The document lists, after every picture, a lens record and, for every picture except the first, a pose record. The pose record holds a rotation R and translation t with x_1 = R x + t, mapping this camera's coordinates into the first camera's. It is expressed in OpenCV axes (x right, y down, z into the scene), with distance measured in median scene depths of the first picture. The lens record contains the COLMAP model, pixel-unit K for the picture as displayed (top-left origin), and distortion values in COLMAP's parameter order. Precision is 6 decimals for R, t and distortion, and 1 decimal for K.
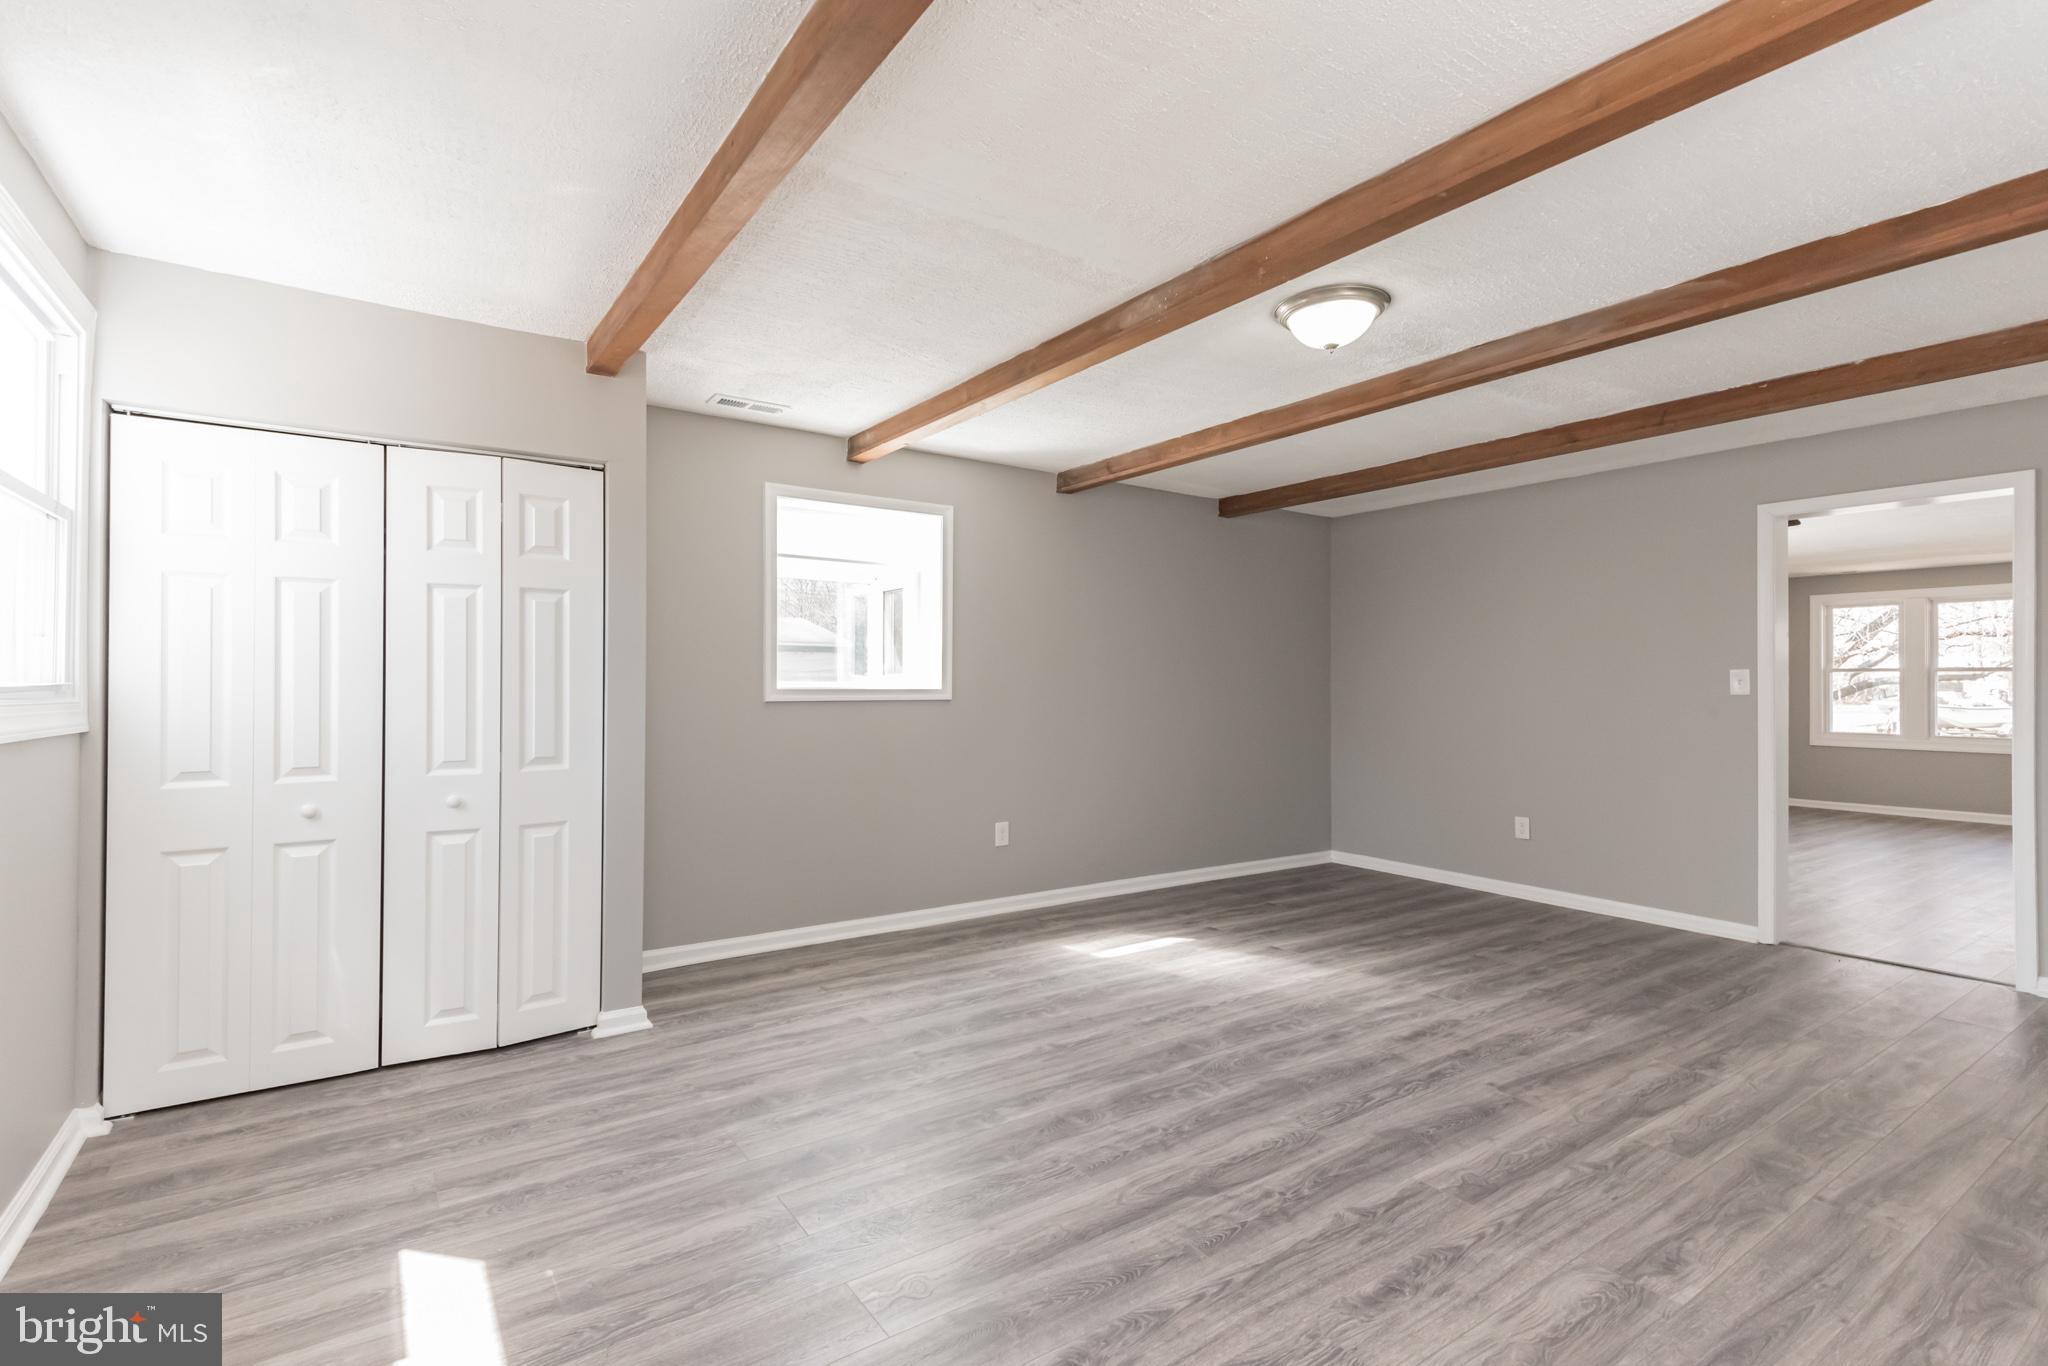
lens RADIAL K [[944.4, 0, 1020.0], [0, 944.4, 682.7], [0, 0, 1]] dist [0.017777, -0.003865]
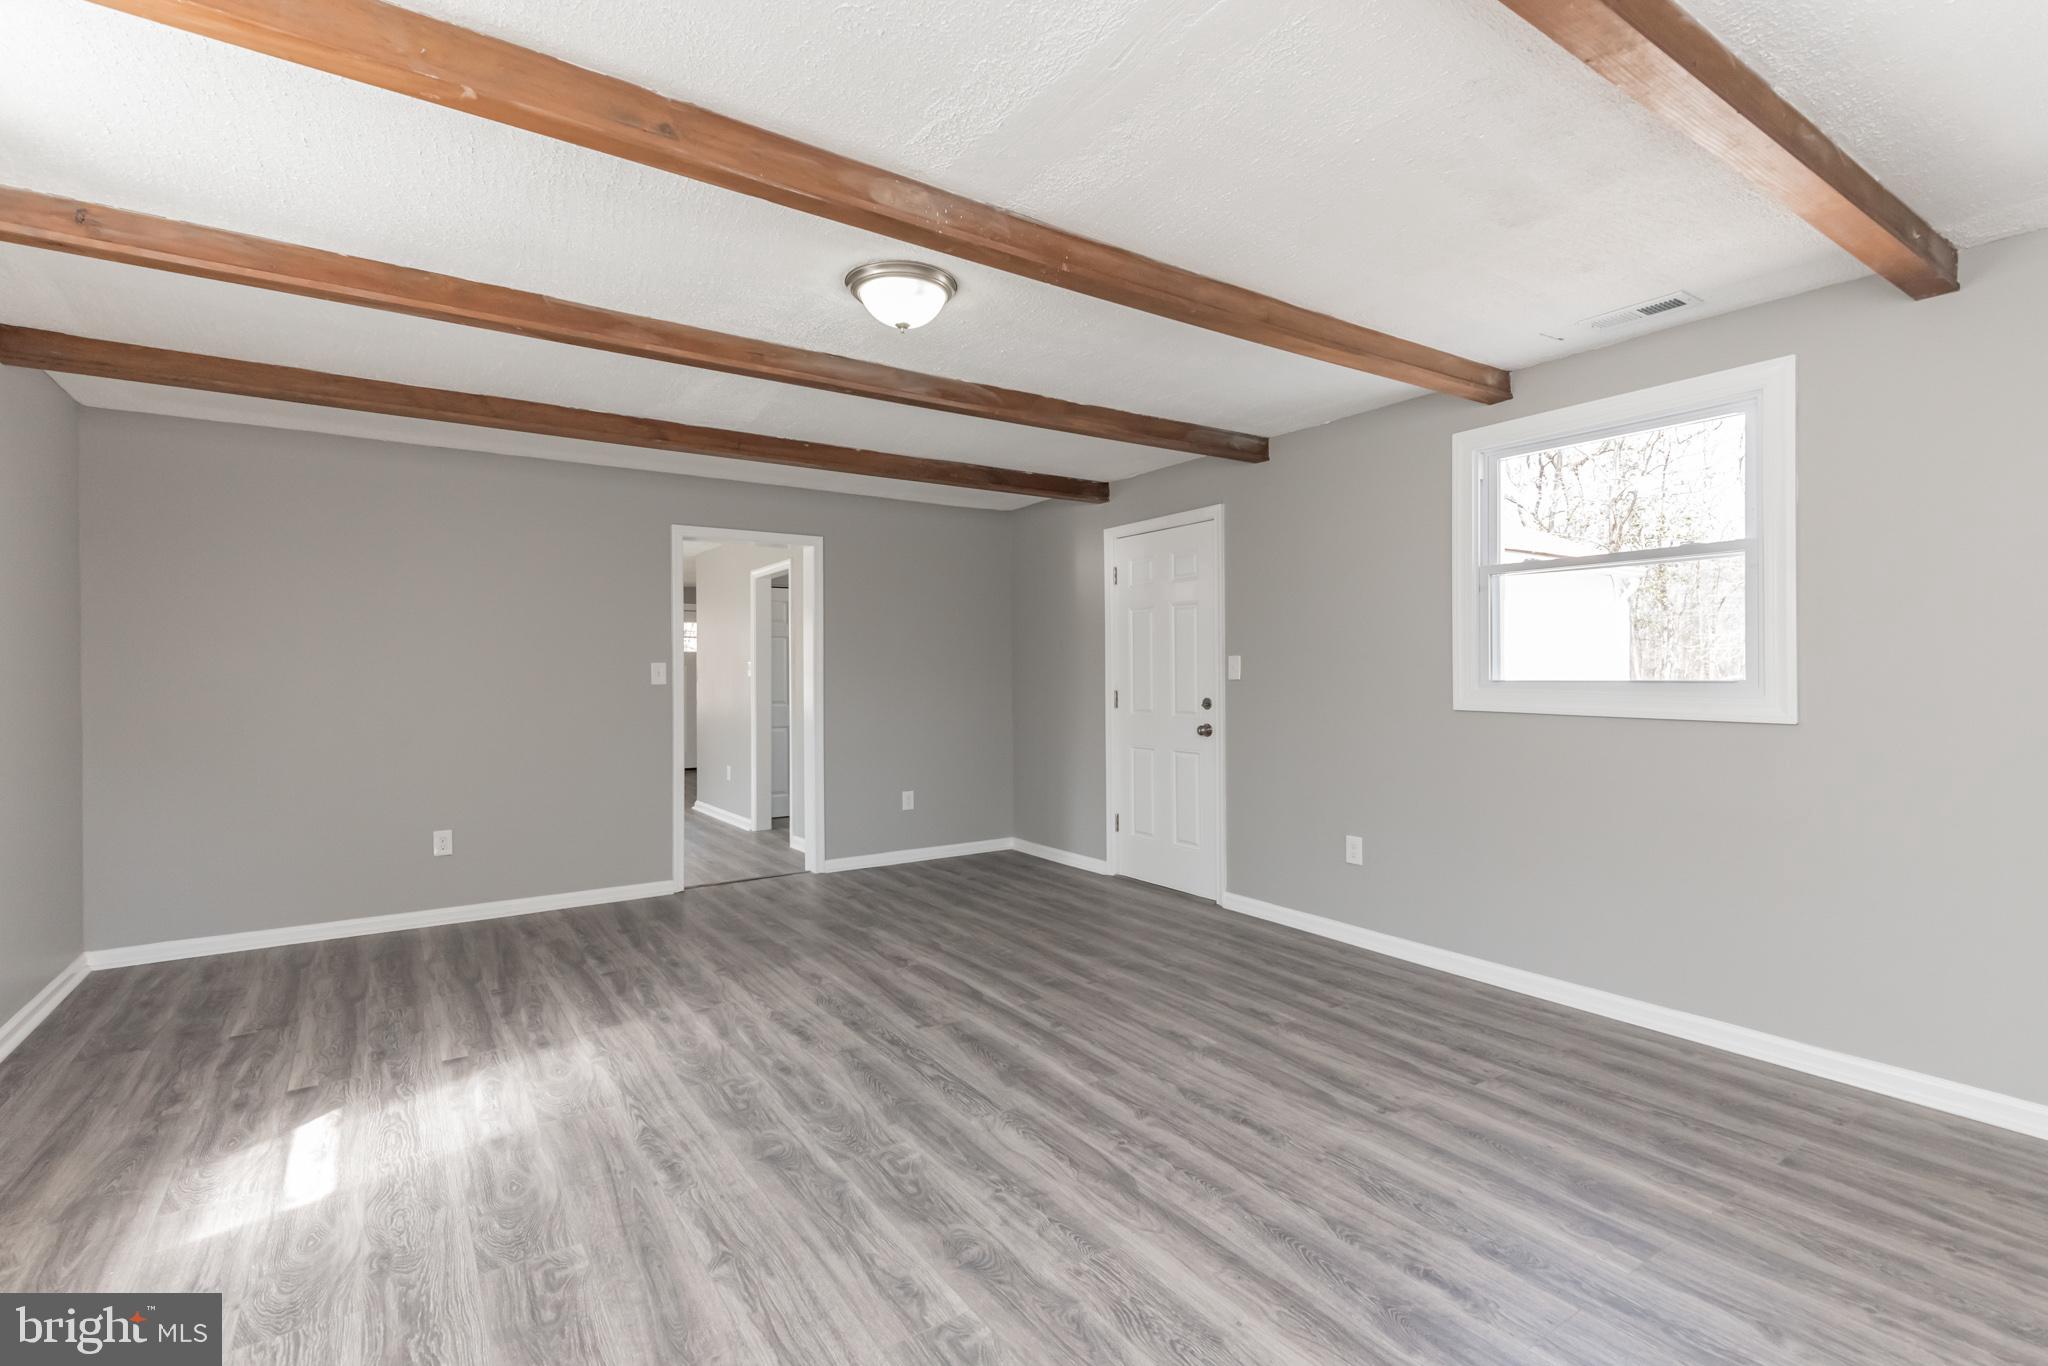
lens RADIAL K [[944.4, 0, 1032.8], [0, 944.4, 668.7], [0, 0, 1]] dist [0.017777, -0.003865]
pose [[-0.000925, 0.004123, 0.999991, -0.593025], [0.005644, 0.999976, -0.004117, 0.001216], [-0.999984, 0.005640, -0.000948, 0.808327]]
